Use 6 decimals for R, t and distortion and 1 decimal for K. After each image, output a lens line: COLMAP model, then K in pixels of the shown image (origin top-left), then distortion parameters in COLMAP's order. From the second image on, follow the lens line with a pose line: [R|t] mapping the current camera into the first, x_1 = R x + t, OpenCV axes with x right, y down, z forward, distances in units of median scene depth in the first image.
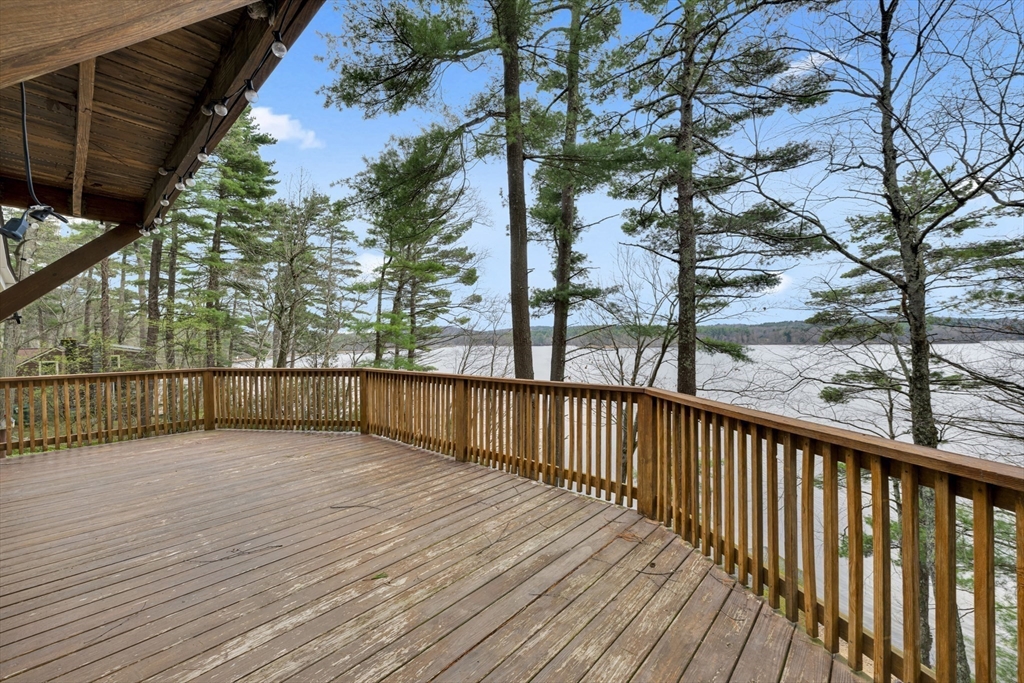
lens RADIAL K [[407.8, 0, 512.0], [0, 407.8, 341.5], [0, 0, 1]] dist [-0.001535, -0.000191]
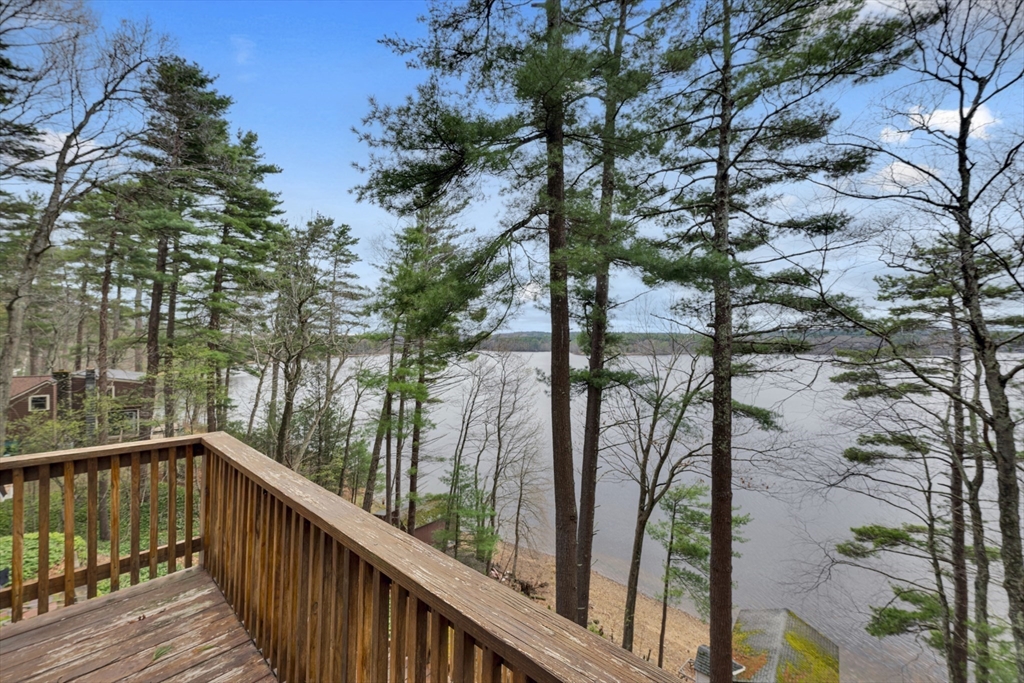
lens RADIAL K [[403.8, 0, 512.0], [0, 403.8, 341.5], [0, 0, 1]] dist [0.001430, -0.000280]
pose [[0.999857, 0.010508, 0.013273, -0.070448], [-0.010408, 0.999917, -0.007618, -0.155583], [-0.013352, 0.007478, 0.999883, 0.050321]]
